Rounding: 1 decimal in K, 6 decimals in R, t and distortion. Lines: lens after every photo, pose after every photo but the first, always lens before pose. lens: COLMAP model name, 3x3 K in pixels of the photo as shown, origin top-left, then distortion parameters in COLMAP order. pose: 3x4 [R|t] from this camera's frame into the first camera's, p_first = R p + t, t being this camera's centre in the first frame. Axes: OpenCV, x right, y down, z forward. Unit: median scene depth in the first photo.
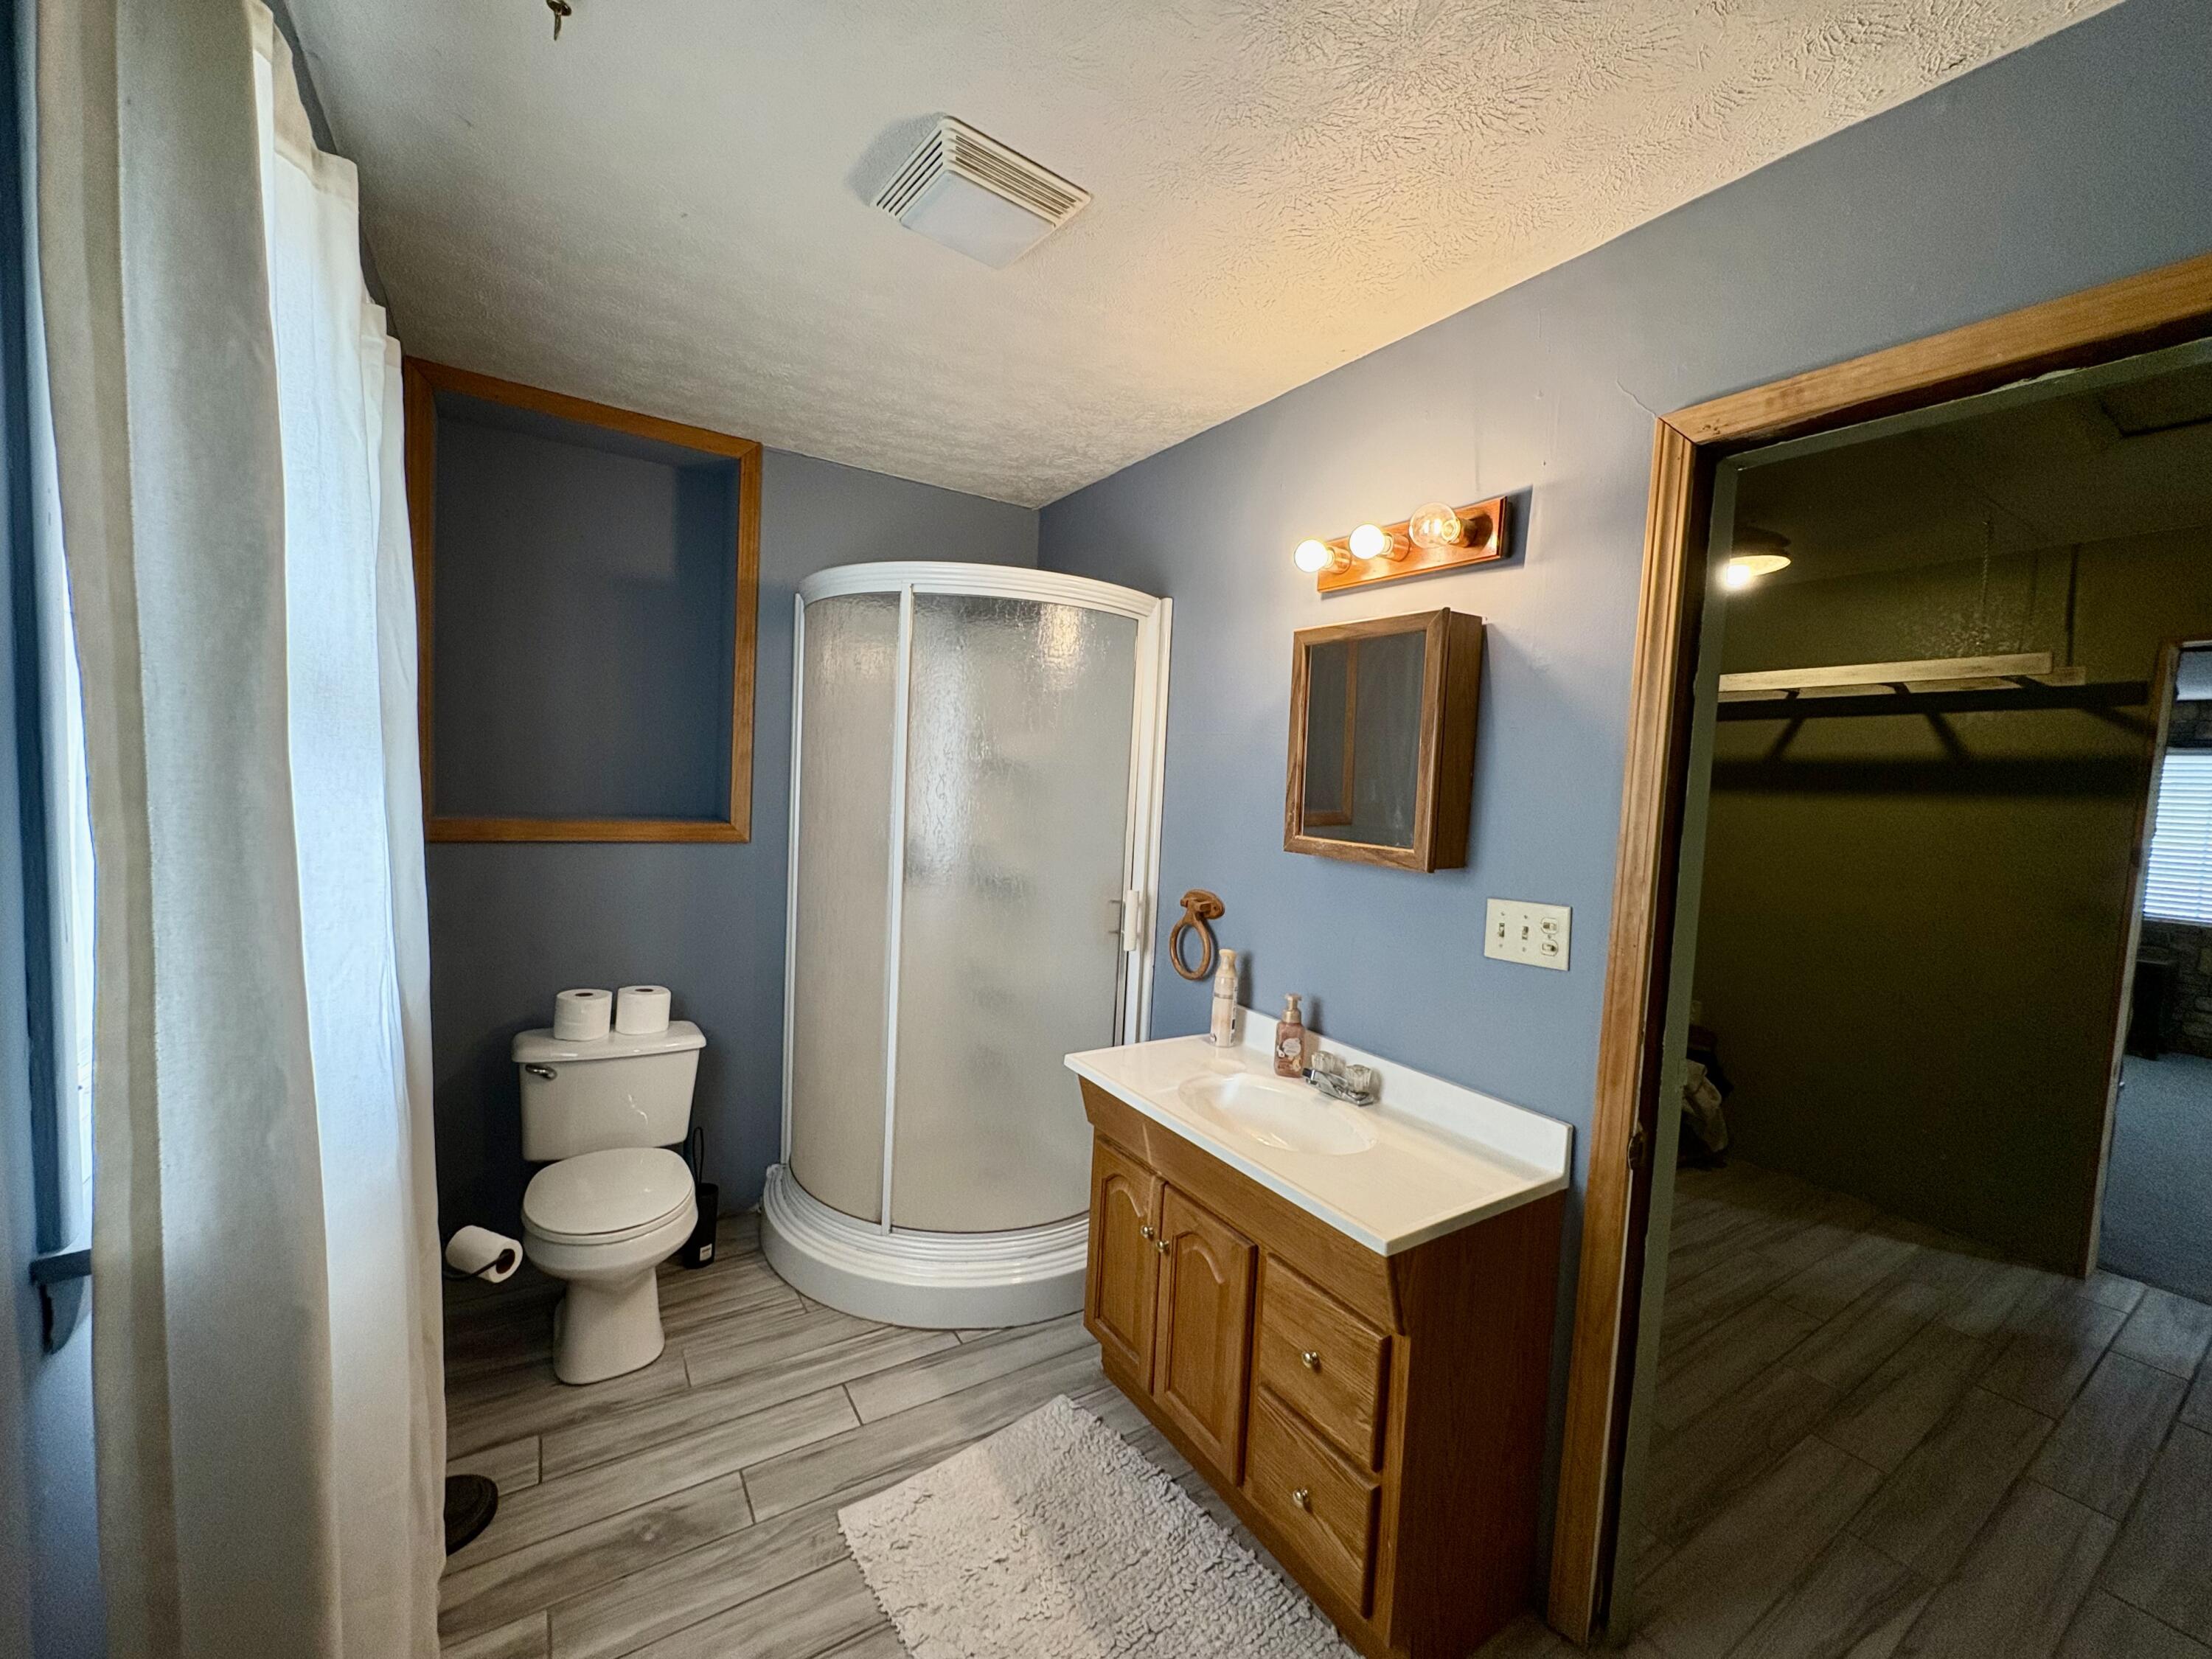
lens RADIAL K [[879.6, 0, 1117.4], [0, 879.6, 835.3], [0, 0, 1]] dist [-0.001611, 0.001014]
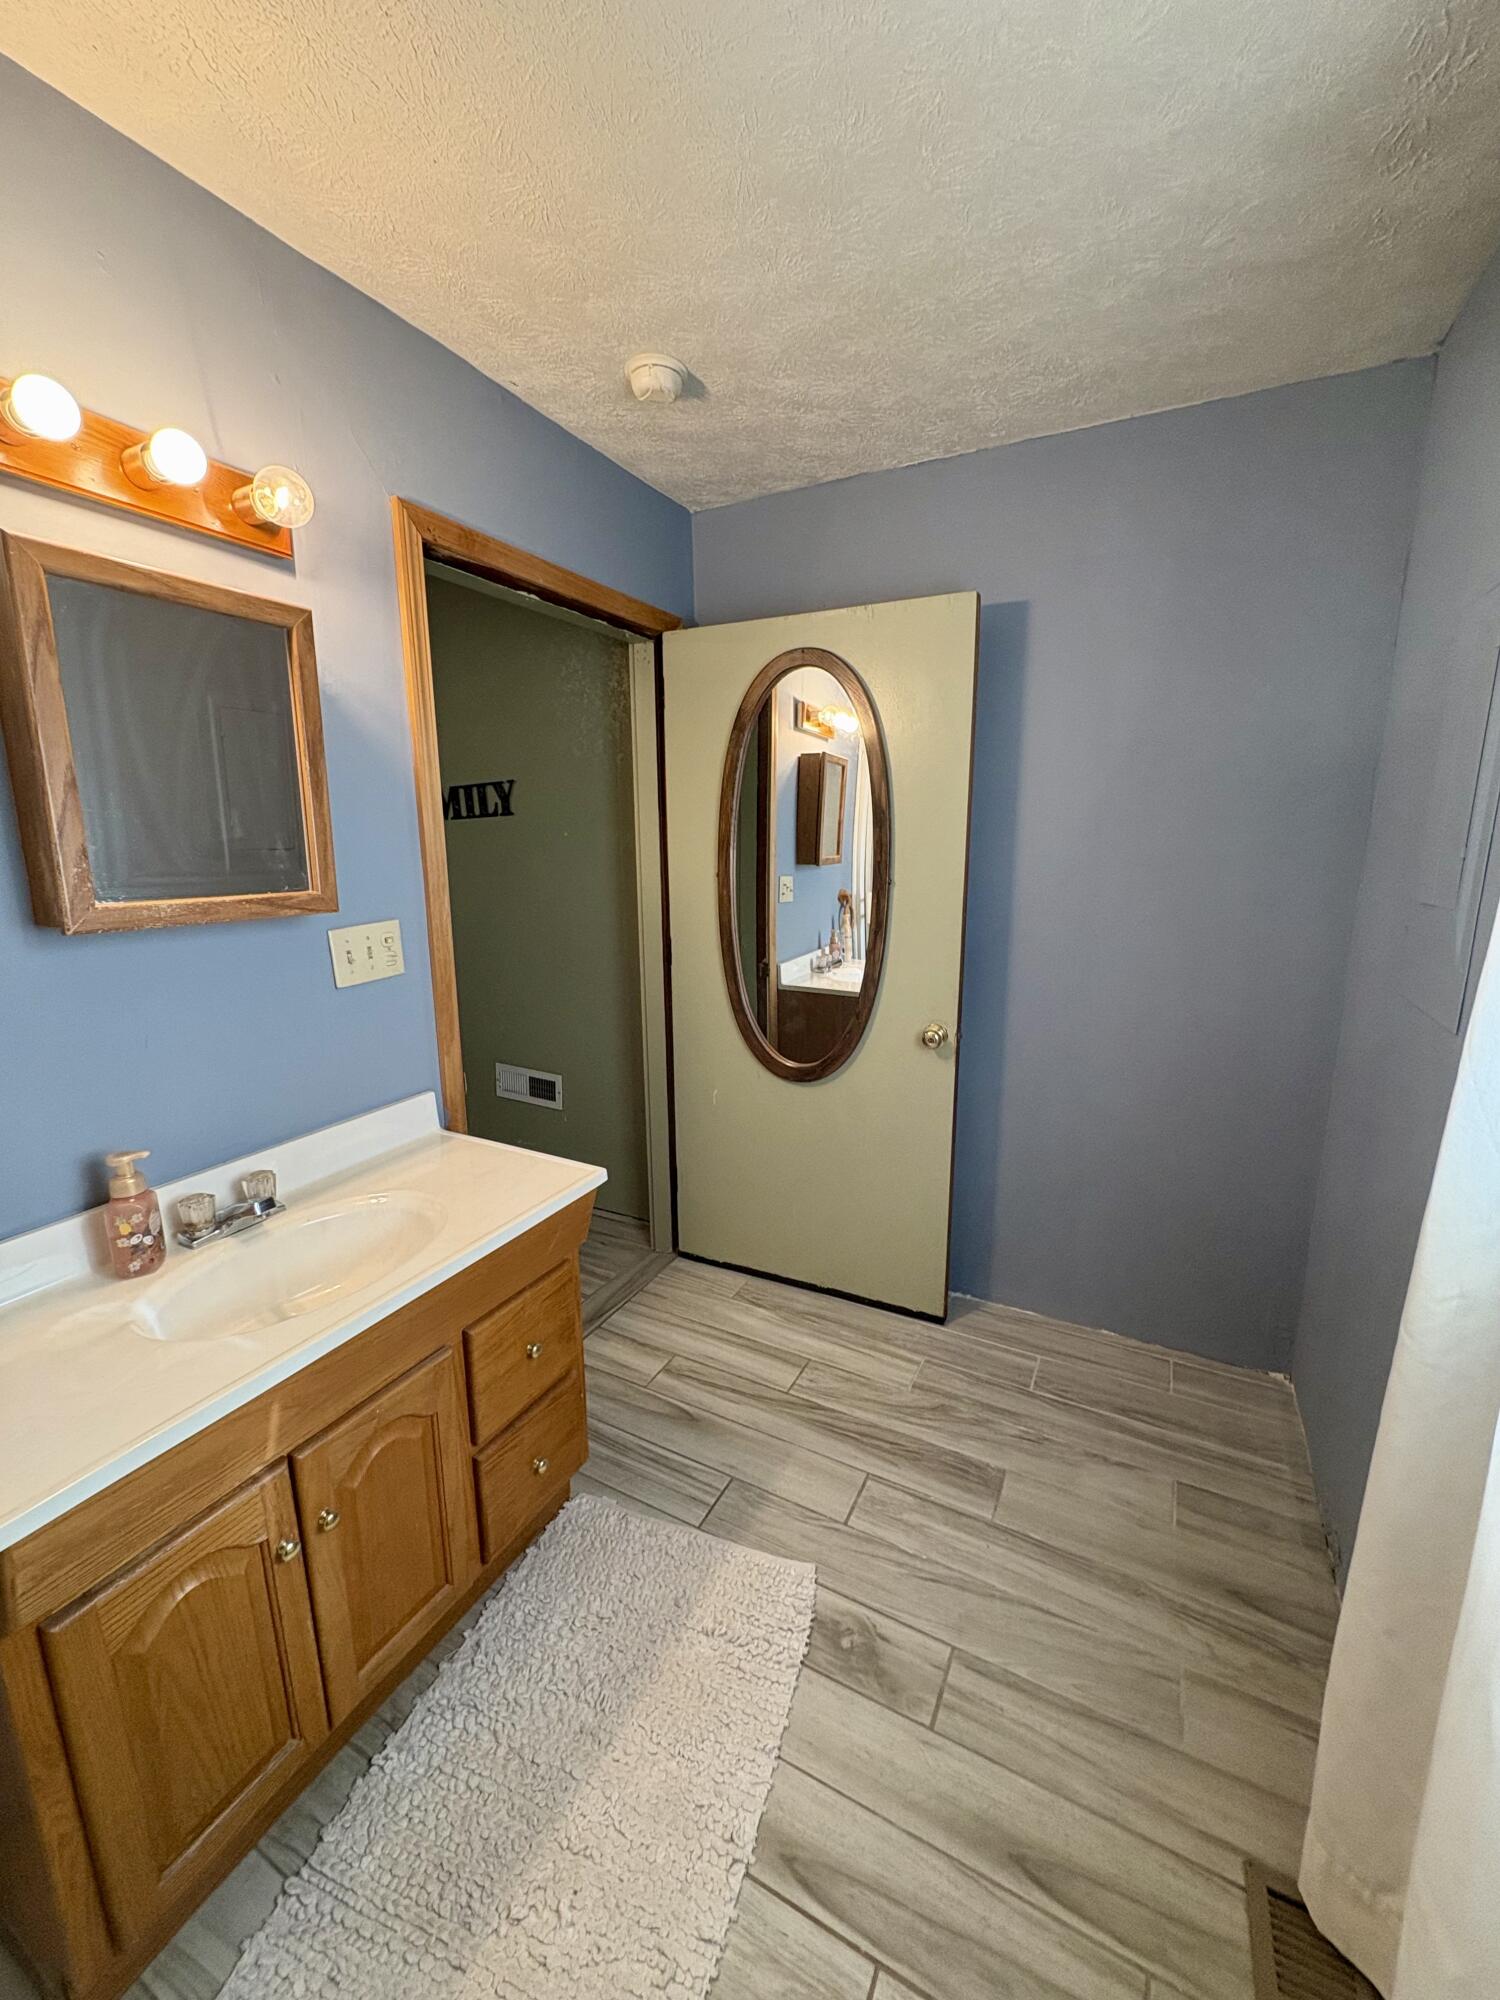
lens RADIAL K [[795.3, 0, 754.2], [0, 795.3, 998.6], [0, 0, 1]] dist [-0.001611, 0.001014]
pose [[-0.490287, -0.223960, 0.842295, -0.588461], [0.037951, 0.960018, 0.277352, -0.085813], [-0.870735, 0.167948, -0.462185, 1.018295]]
